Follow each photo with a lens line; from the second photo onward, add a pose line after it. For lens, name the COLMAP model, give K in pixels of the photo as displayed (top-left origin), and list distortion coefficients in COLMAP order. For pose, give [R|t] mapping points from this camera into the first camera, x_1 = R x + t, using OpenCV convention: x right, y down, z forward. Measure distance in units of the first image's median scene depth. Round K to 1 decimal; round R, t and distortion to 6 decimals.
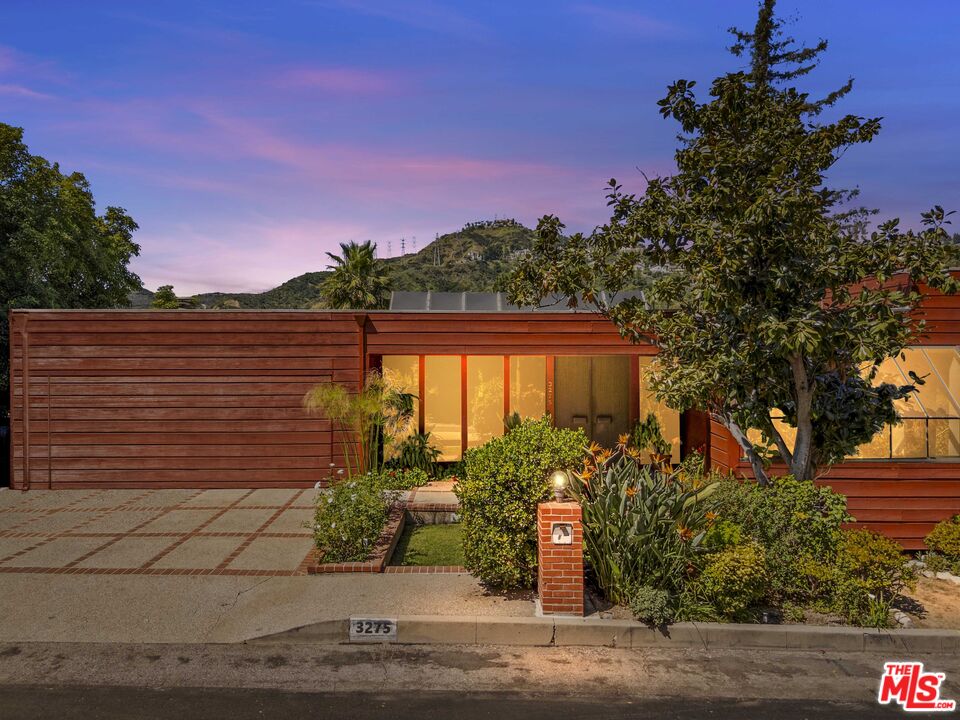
lens RADIAL K [[732.4, 0, 479.7], [0, 732.4, 355.3], [0, 0, 1]] dist [0.034513, -0.016048]
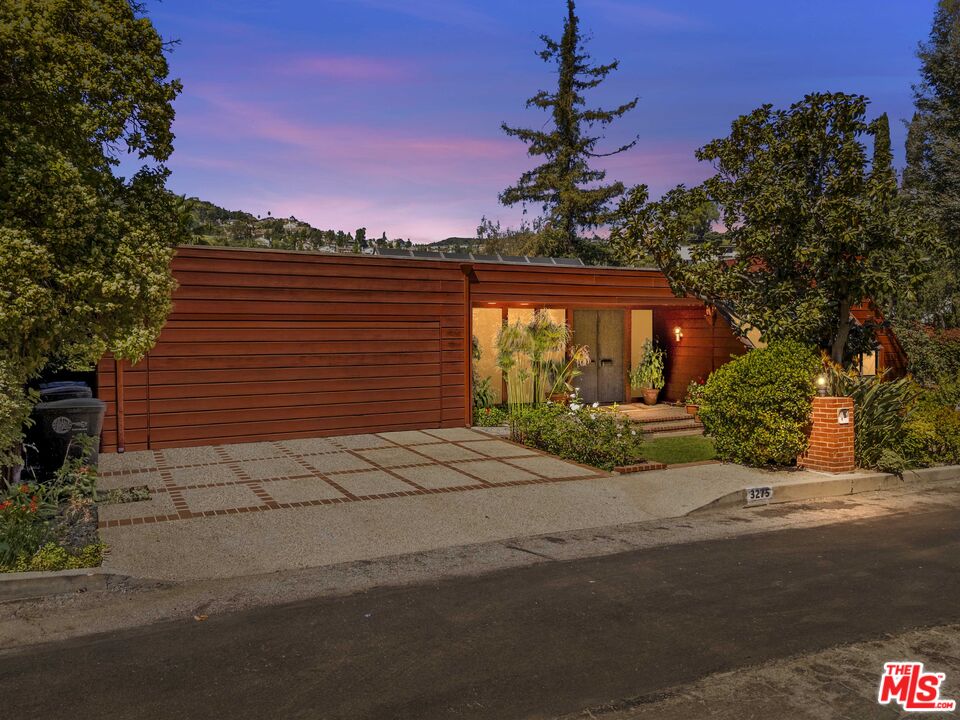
lens RADIAL K [[732.4, 0, 477.7], [0, 732.4, 362.5], [0, 0, 1]] dist [0.034513, -0.016048]
pose [[0.889993, -0.020725, 0.455502, -0.959360], [0.005551, 0.999385, 0.034624, 0.075657], [-0.455940, -0.028287, 0.889561, 0.066903]]
